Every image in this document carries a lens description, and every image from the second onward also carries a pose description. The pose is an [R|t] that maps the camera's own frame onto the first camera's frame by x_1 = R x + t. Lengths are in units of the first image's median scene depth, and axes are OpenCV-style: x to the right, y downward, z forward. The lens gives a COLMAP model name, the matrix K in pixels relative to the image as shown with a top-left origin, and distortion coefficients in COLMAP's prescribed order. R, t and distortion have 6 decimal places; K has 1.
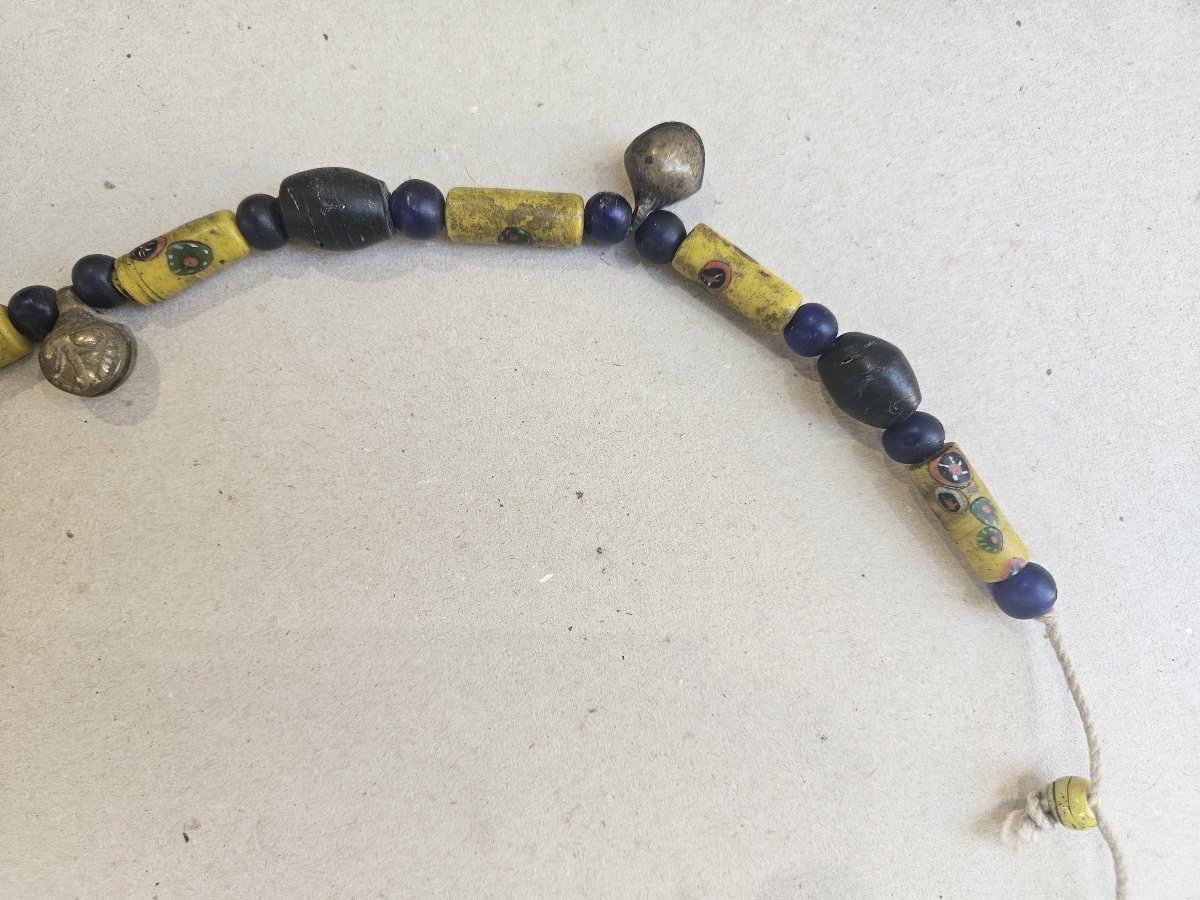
lens RADIAL K [[822.9, 0, 593.6], [0, 822.9, 450.1], [0, 0, 1]] dist [0.000199, -0.028223]
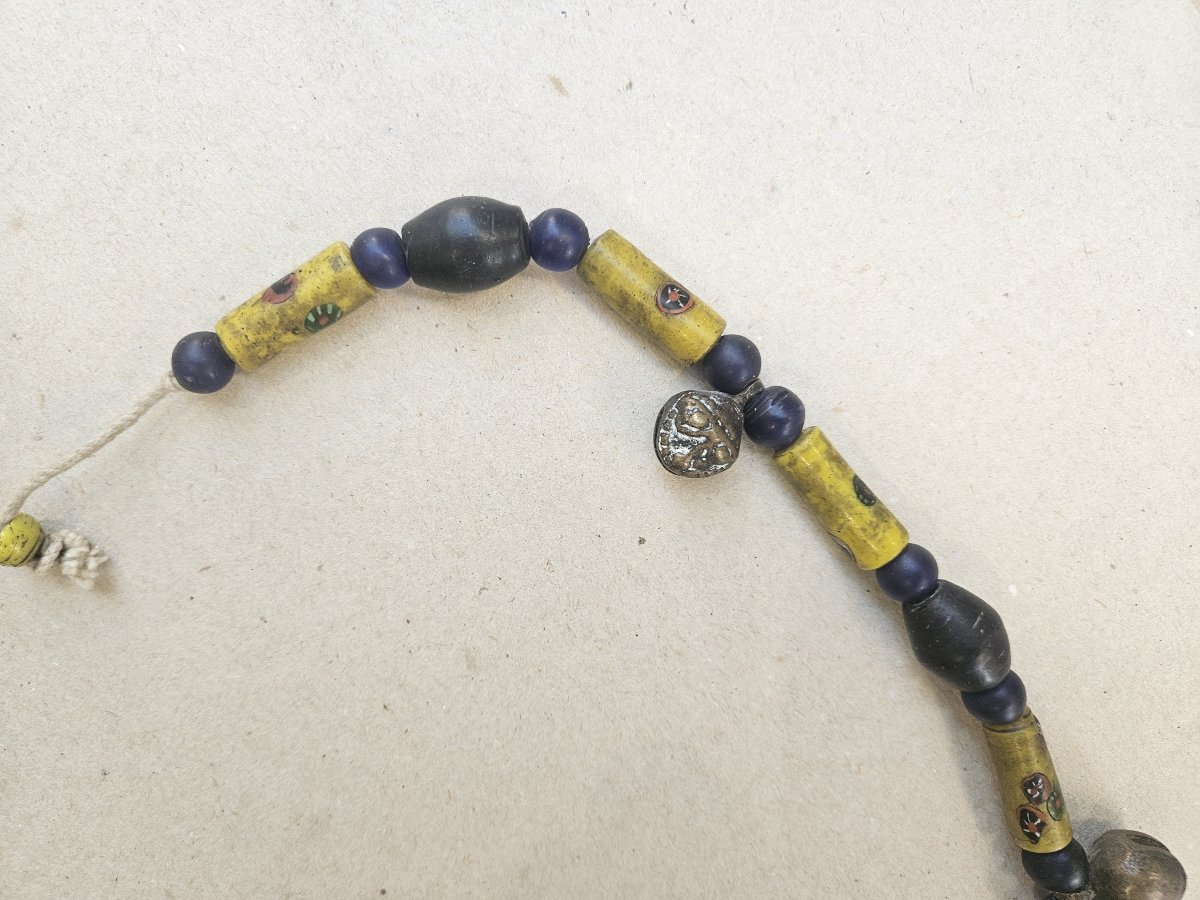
lens RADIAL K [[822.9, 0, 593.6], [0, 822.9, 450.1], [0, 0, 1]] dist [0.000199, -0.028223]
pose [[-0.432718, -0.895563, -0.103550, 0.469572], [0.890889, -0.442375, 0.103056, 0.928104], [-0.138101, -0.047657, 0.989271, -0.000010]]
